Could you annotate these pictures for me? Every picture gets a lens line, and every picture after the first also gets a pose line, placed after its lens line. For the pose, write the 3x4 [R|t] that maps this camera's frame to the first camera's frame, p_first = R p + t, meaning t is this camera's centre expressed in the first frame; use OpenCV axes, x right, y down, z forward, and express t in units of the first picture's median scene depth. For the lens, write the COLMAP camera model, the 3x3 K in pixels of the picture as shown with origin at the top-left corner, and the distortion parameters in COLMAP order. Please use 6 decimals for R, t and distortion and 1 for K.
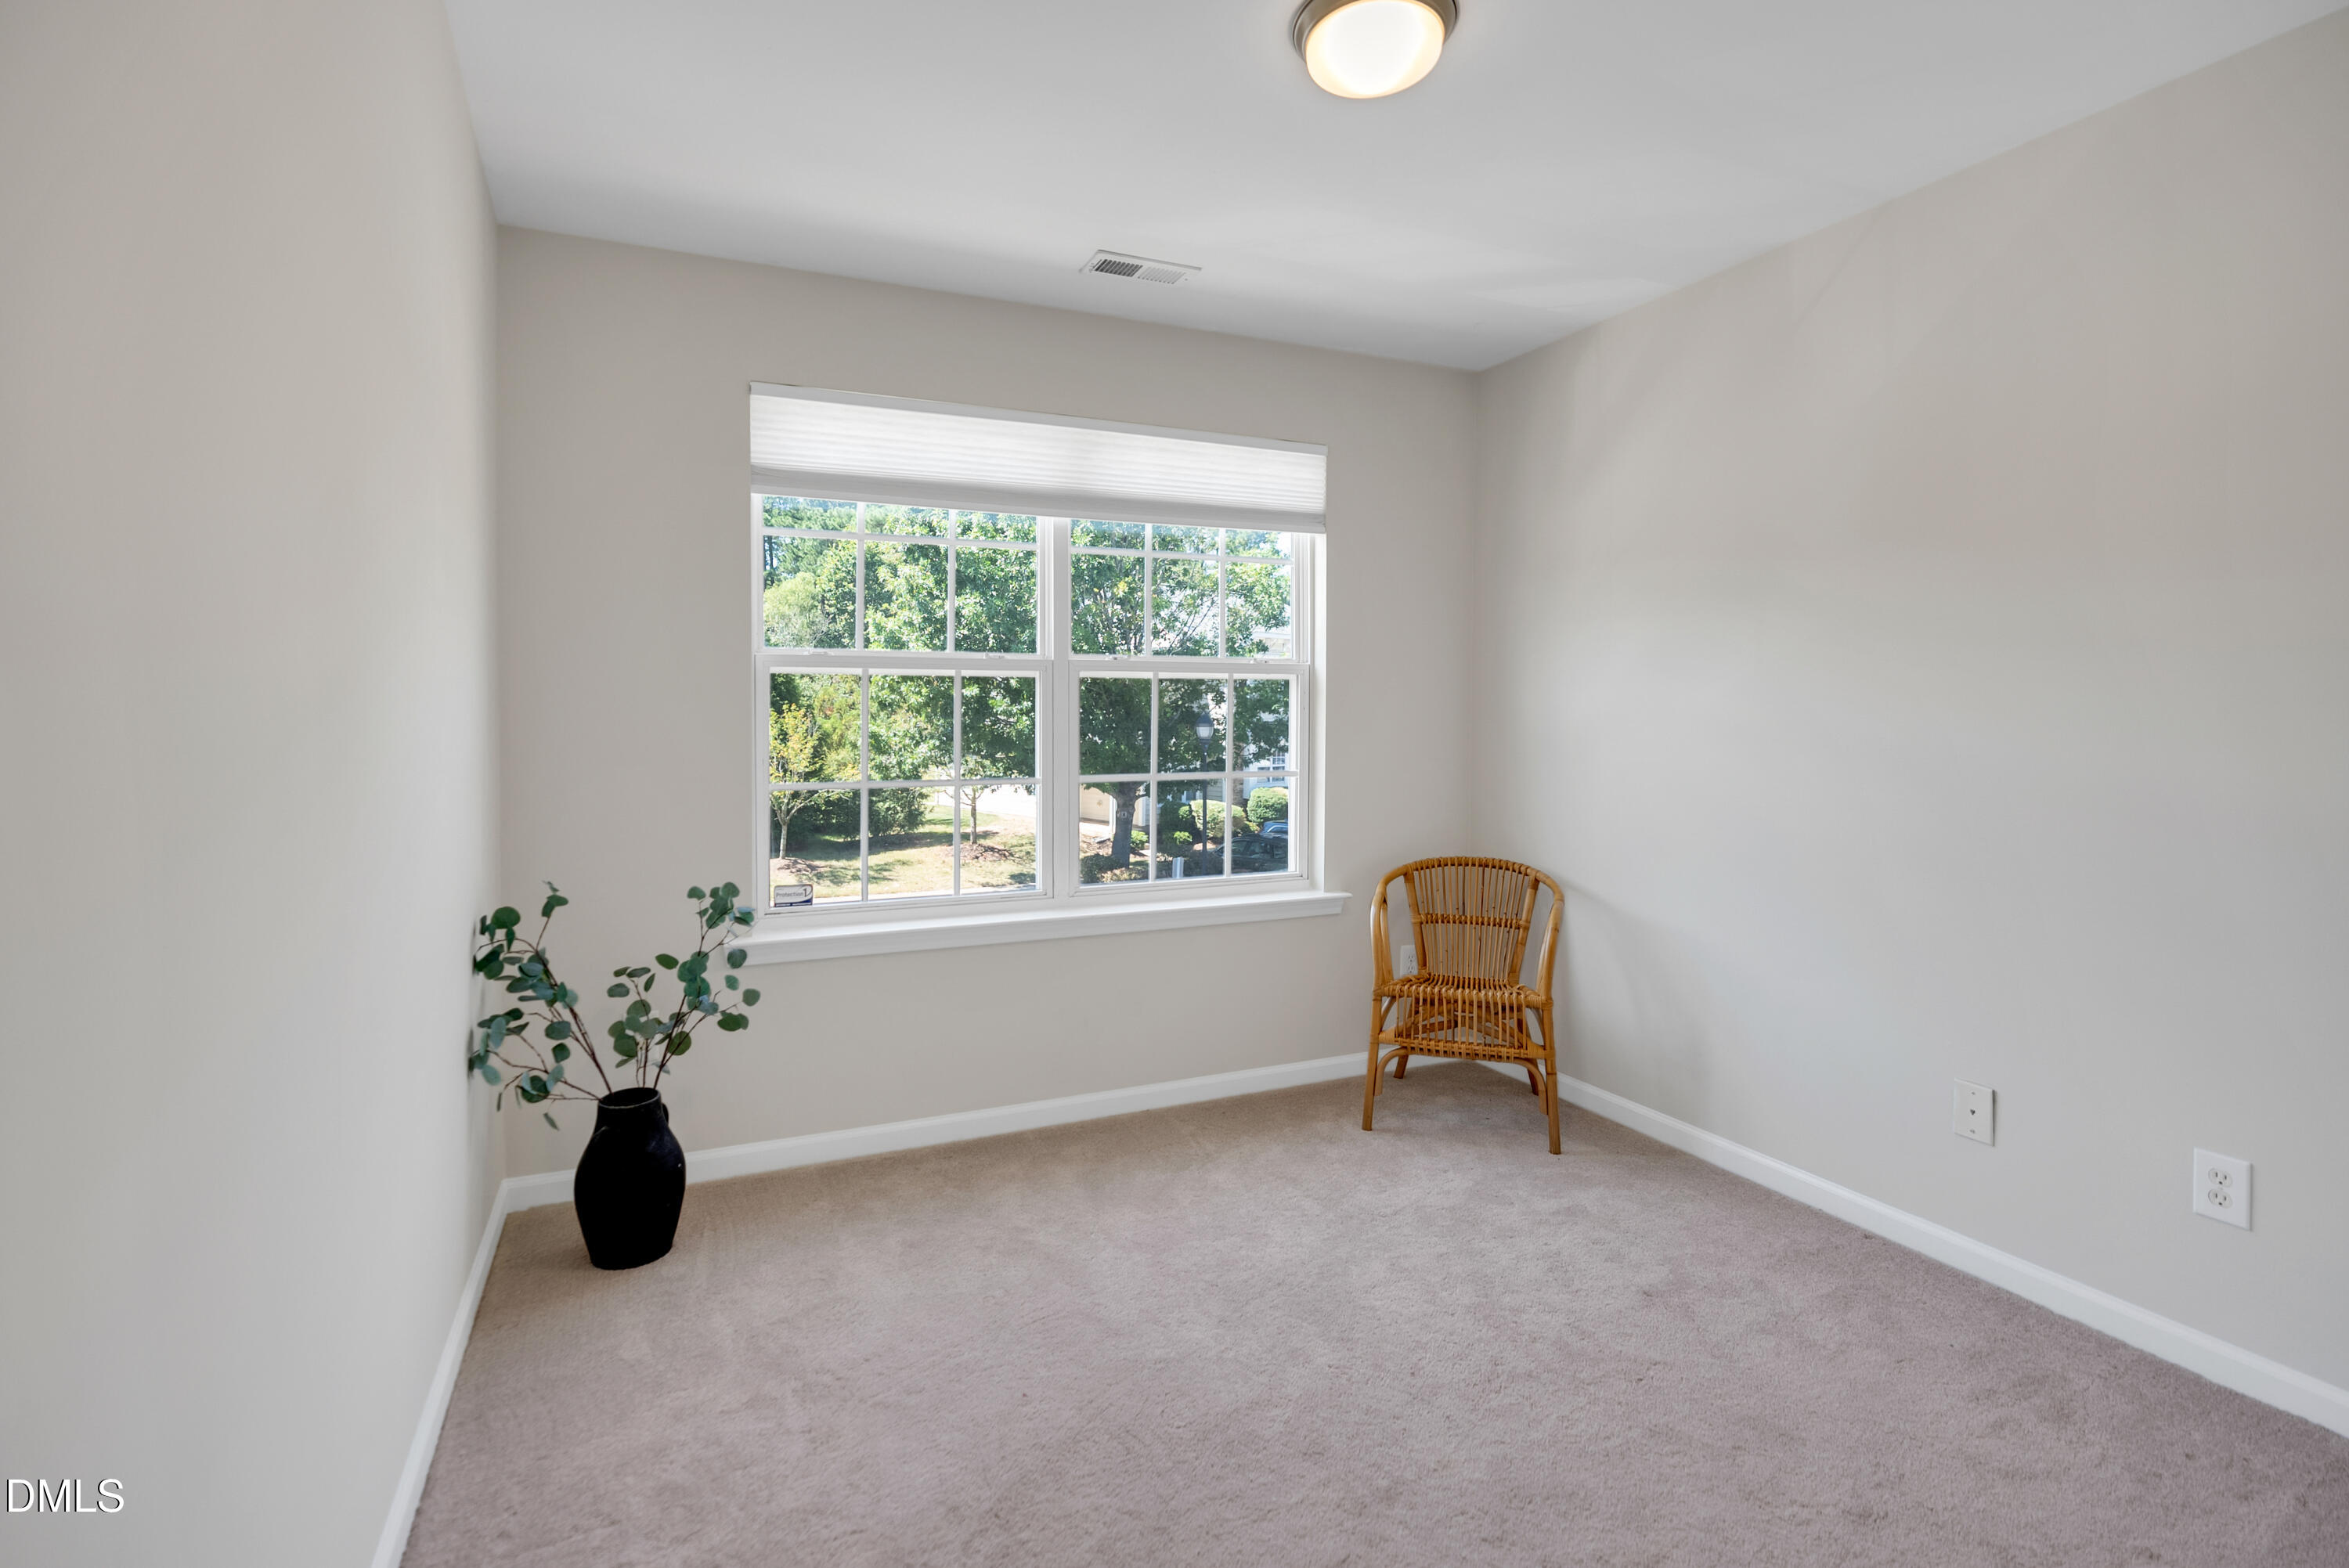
lens RADIAL K [[1122.9, 0, 1174.6], [0, 1122.9, 724.3], [0, 0, 1]] dist [0.000075, 0.000090]
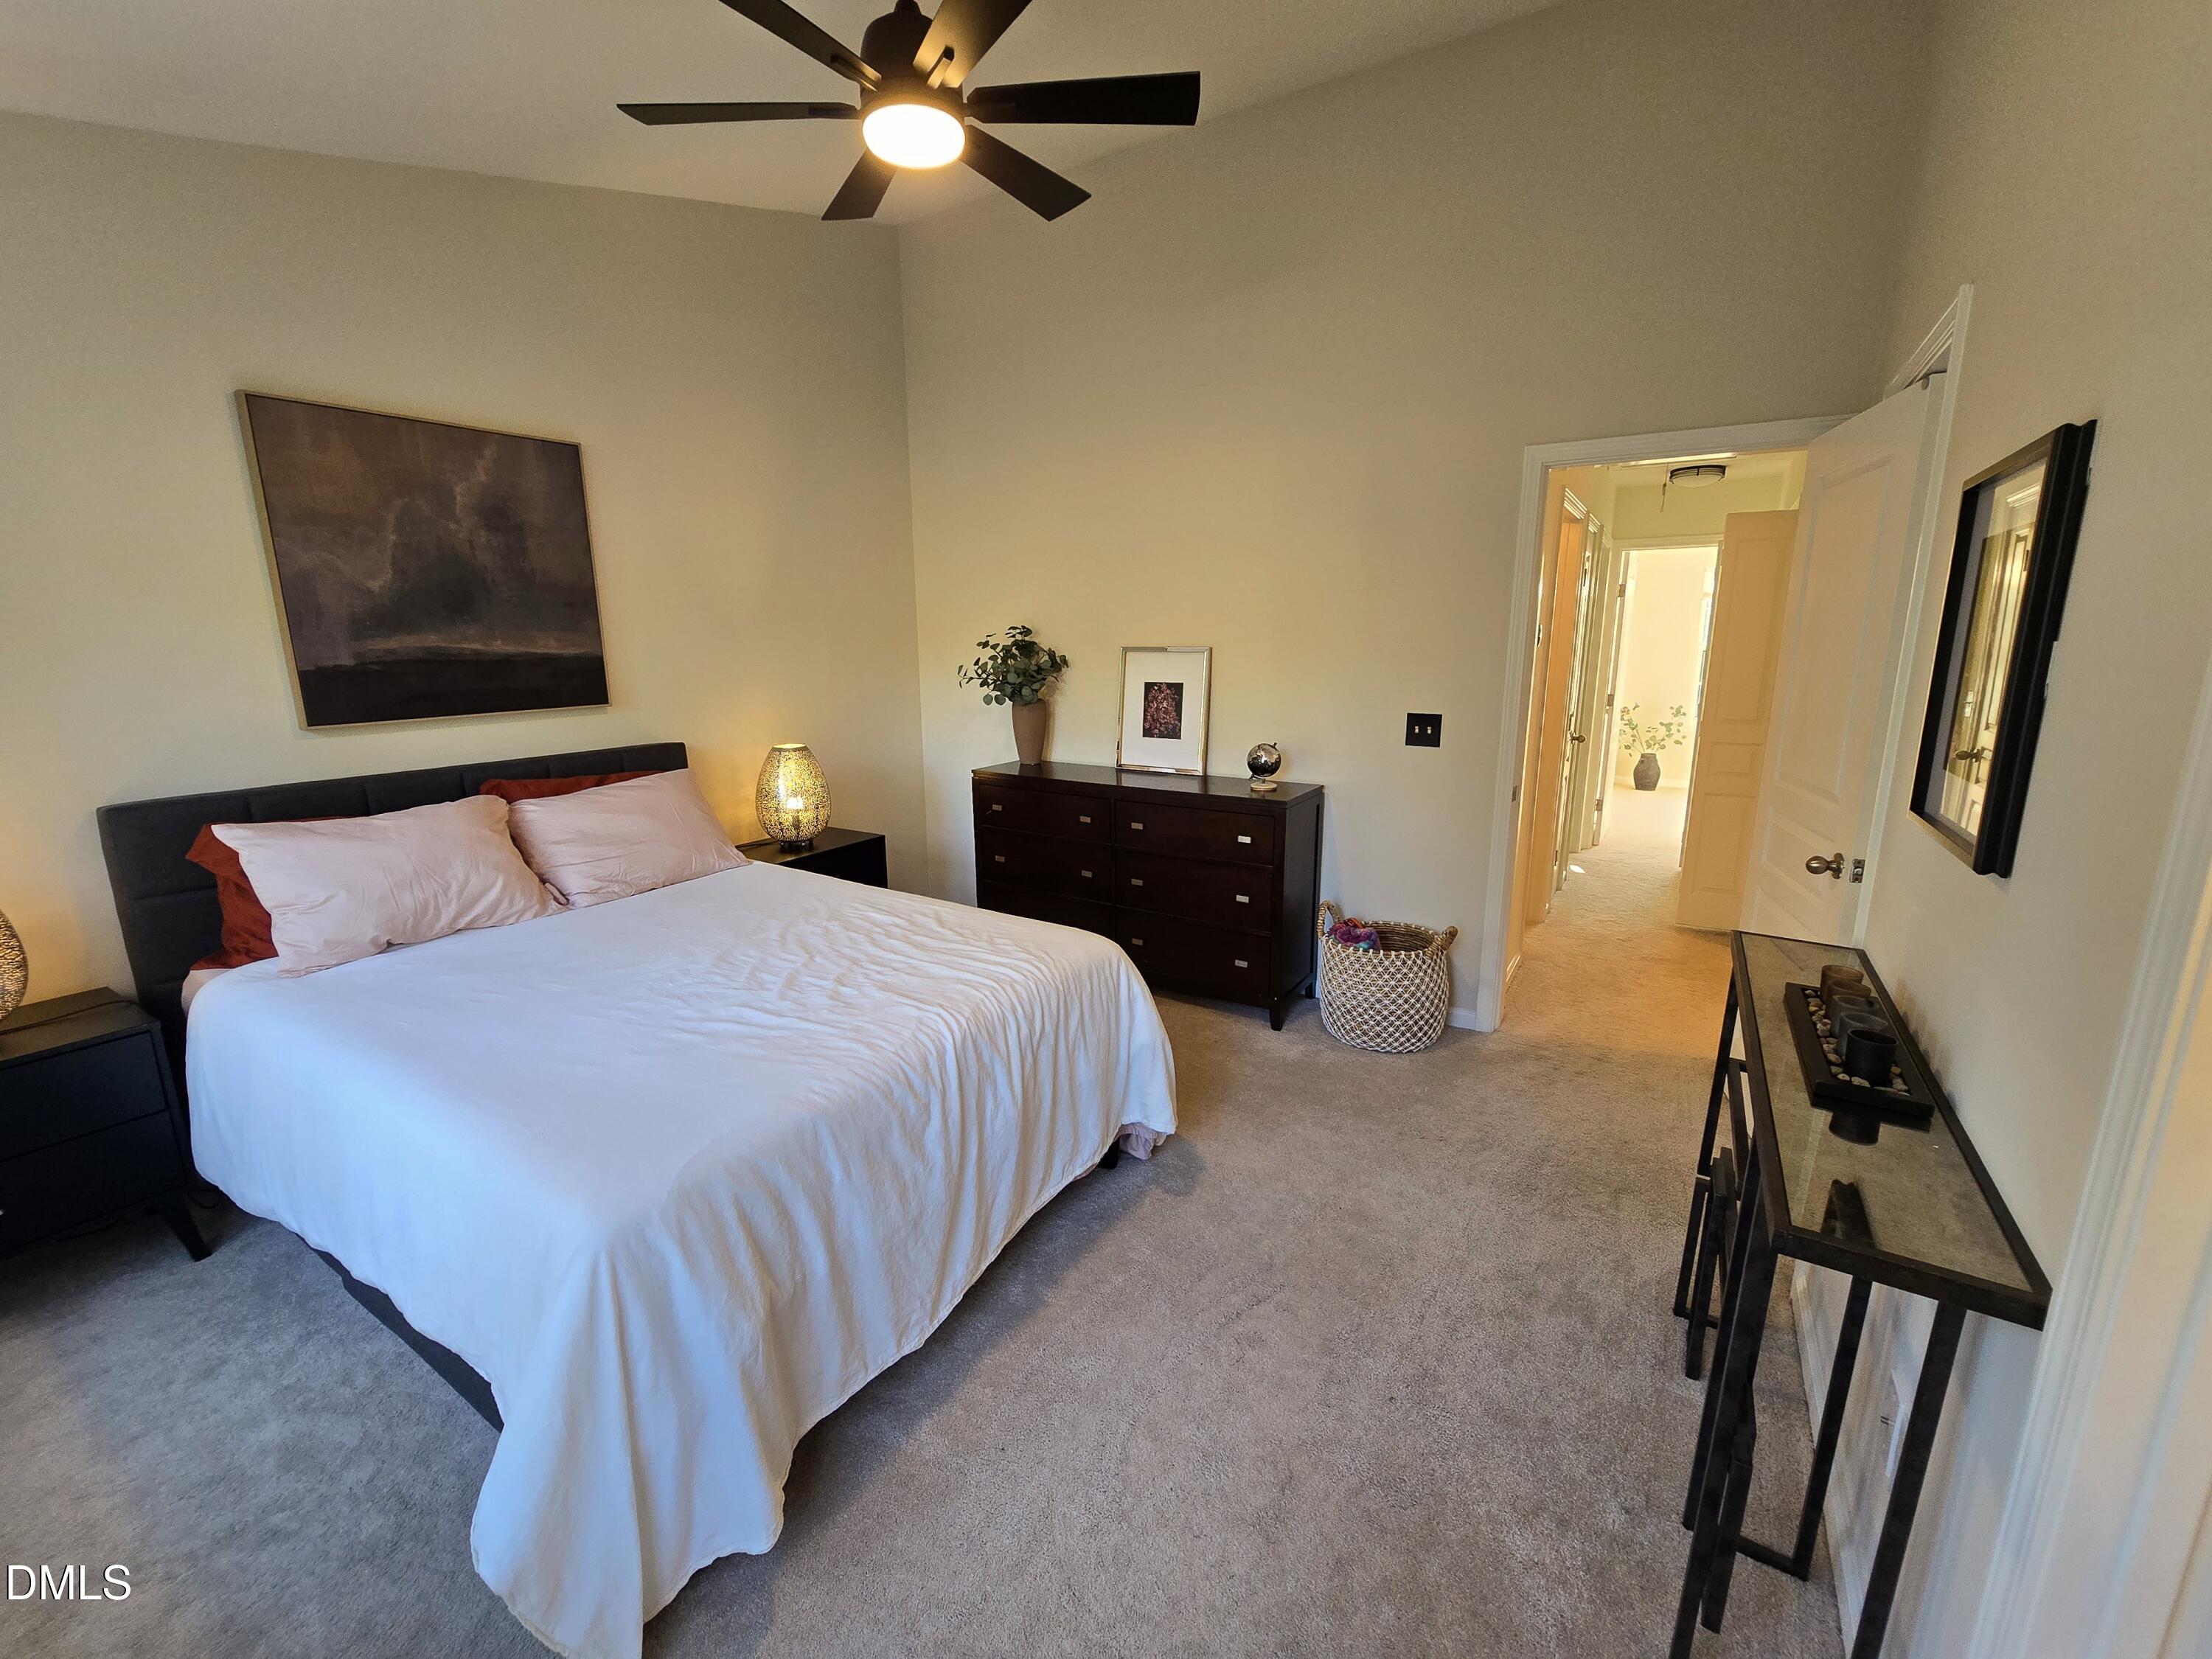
lens RADIAL K [[911.1, 0, 1106.0], [0, 911.1, 829.5], [0, 0, 1]] dist [-0.000832, -0.000095]
pose [[0.553952, 0.165460, -0.815941, 1.180954], [-0.001066, 0.980193, 0.198044, -0.065300], [0.832548, -0.108837, 0.543156, -2.495461]]
